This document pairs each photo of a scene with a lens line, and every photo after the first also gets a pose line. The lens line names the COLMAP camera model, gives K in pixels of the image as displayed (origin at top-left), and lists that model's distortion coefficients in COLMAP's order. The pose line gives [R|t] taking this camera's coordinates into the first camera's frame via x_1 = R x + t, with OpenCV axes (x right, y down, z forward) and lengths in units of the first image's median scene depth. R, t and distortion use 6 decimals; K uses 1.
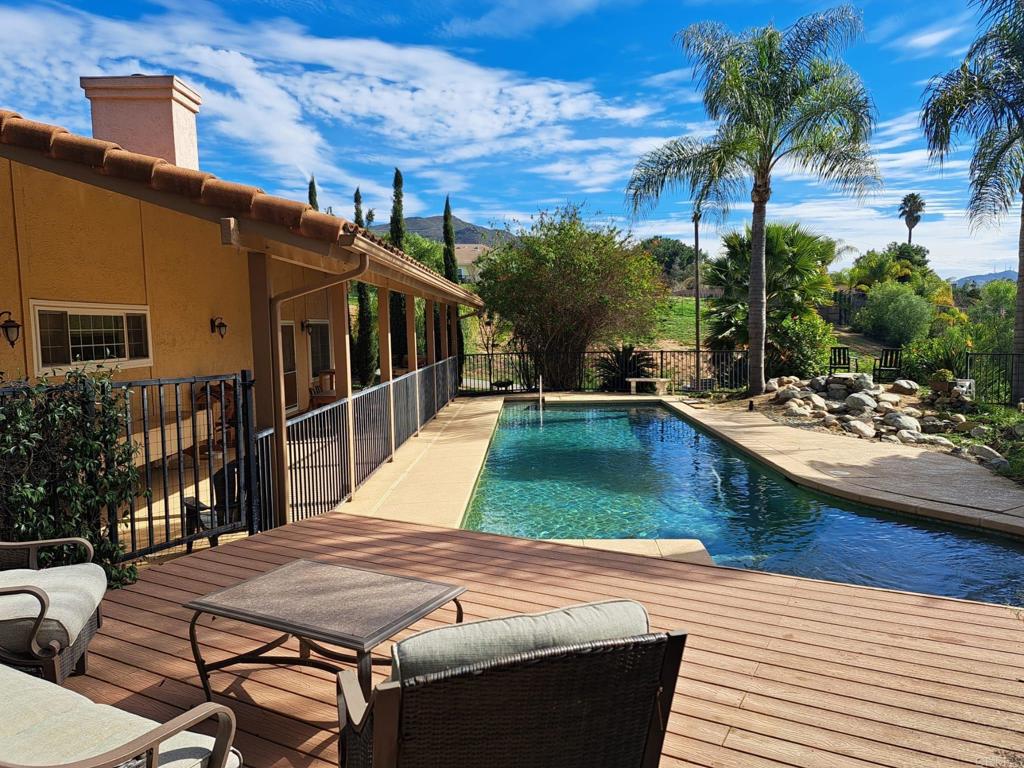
lens RADIAL K [[711.7, 0, 512.0], [0, 711.7, 384.0], [0, 0, 1]] dist [0.085381, -0.097297]
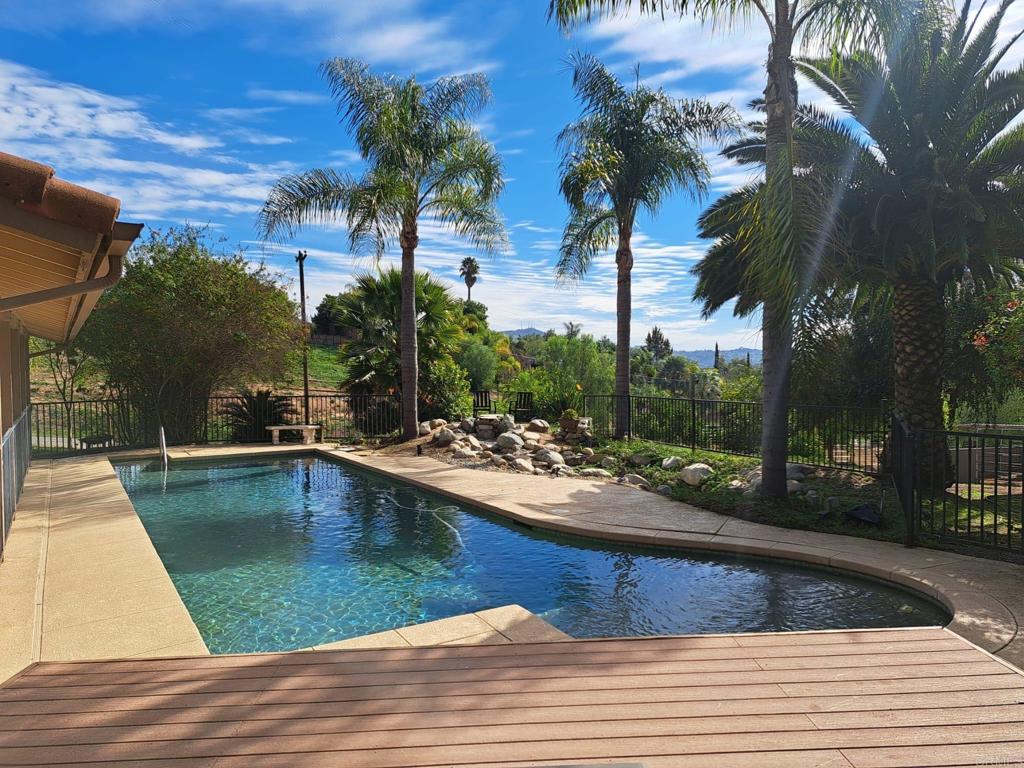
lens RADIAL K [[711.7, 0, 512.0], [0, 711.7, 384.0], [0, 0, 1]] dist [0.085381, -0.097297]
pose [[0.831141, -0.002011, 0.556058, -0.079933], [0.036037, 0.998086, -0.050254, -0.004851], [-0.554893, 0.061807, 0.829622, 0.080930]]
